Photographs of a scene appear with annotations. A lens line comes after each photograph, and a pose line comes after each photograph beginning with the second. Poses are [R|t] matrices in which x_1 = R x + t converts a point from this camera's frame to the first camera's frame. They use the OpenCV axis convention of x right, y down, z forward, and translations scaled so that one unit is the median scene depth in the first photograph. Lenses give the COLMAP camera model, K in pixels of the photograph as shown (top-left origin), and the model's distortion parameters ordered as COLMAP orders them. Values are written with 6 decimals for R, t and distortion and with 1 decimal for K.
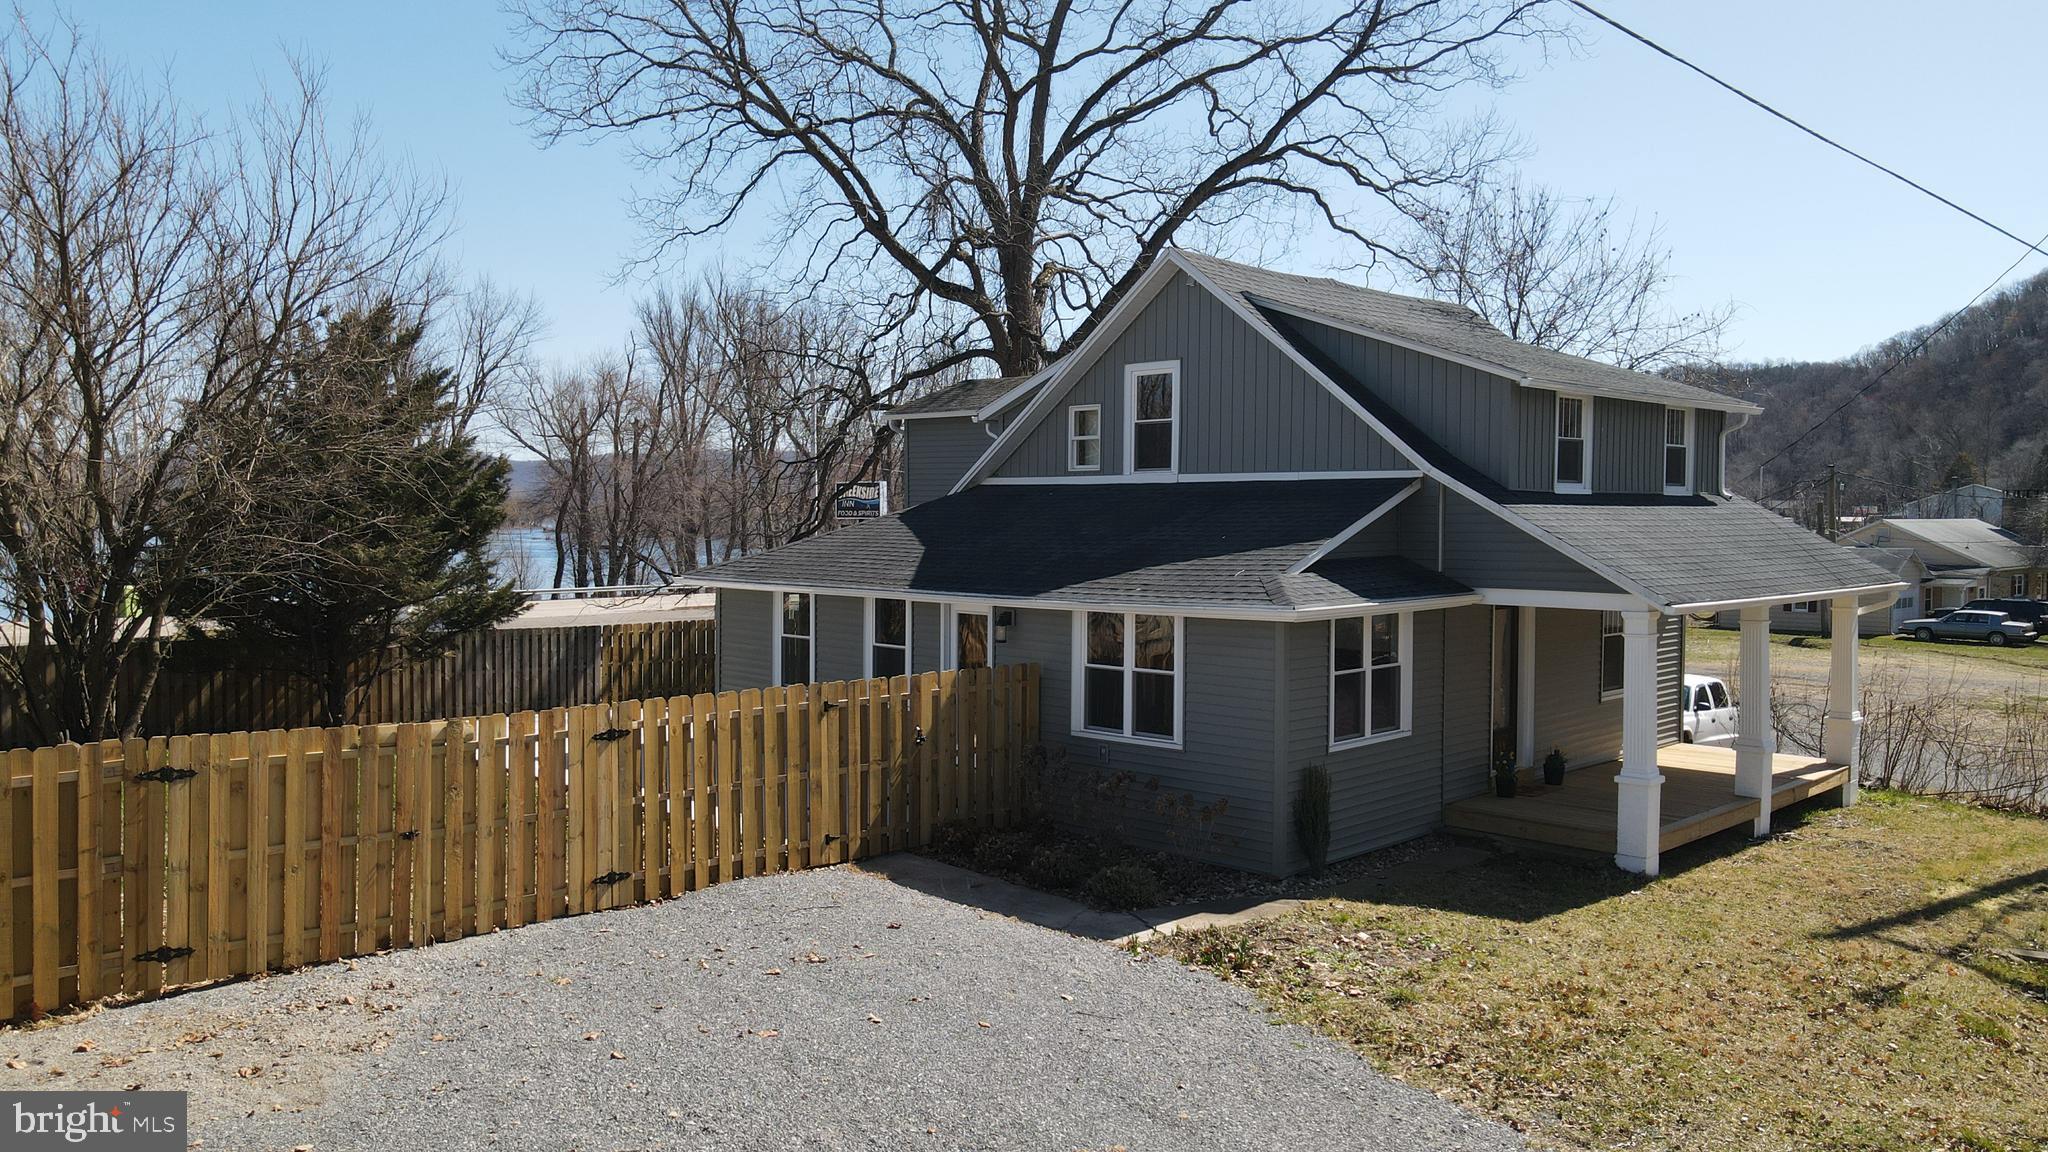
lens RADIAL K [[1506.7, 0, 1020.7], [0, 1506.7, 575.9], [0, 0, 1]] dist [0.006782, 0.013244]
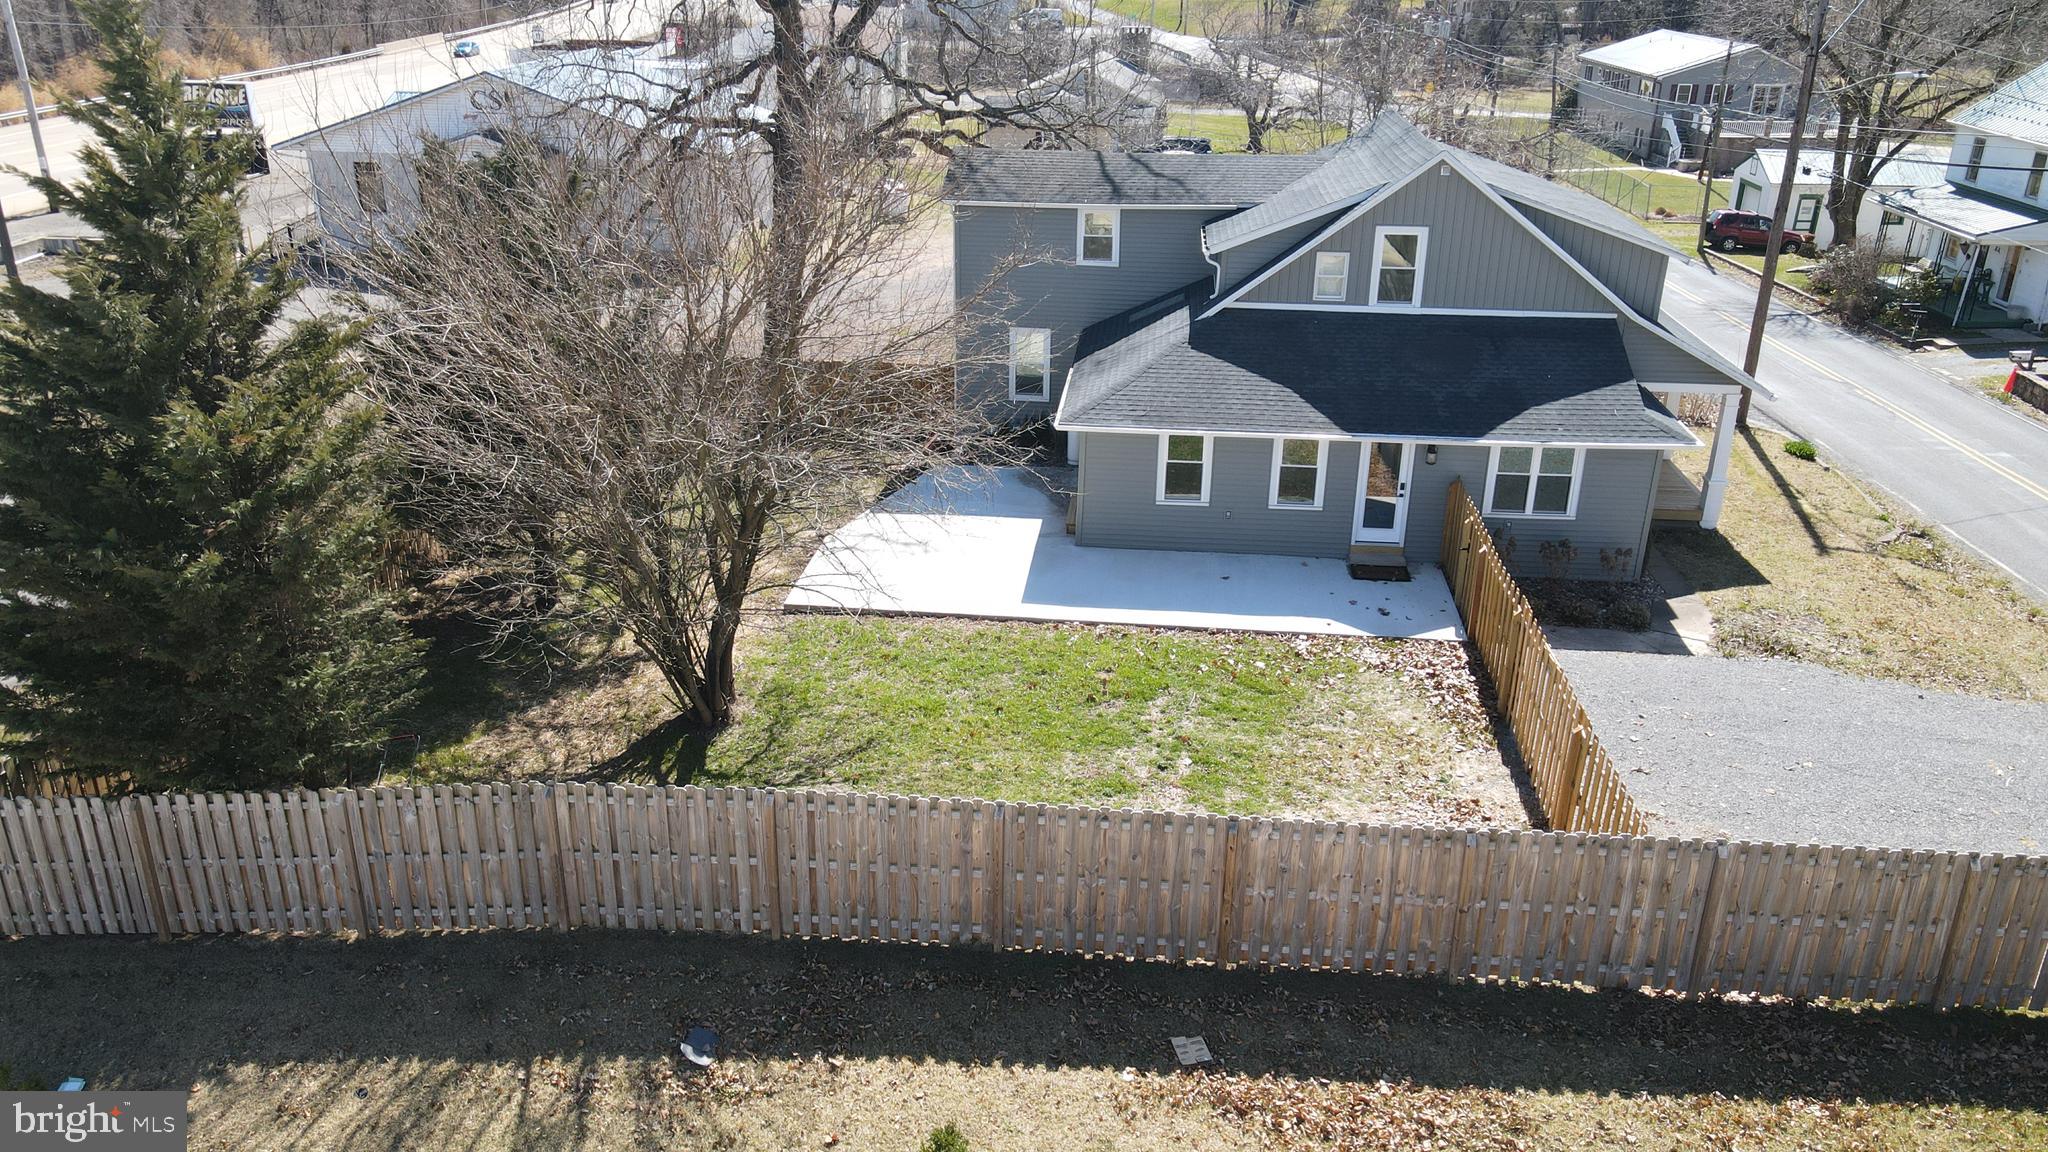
lens RADIAL K [[1543.2, 0, 1008.9], [0, 1543.2, 571.4], [0, 0, 1]] dist [0.017092, 0.002572]
pose [[0.775022, -0.234889, 0.586659, -1.513418], [0.021140, 0.937471, 0.347421, -0.475287], [-0.631581, -0.256857, 0.731526, 0.150575]]
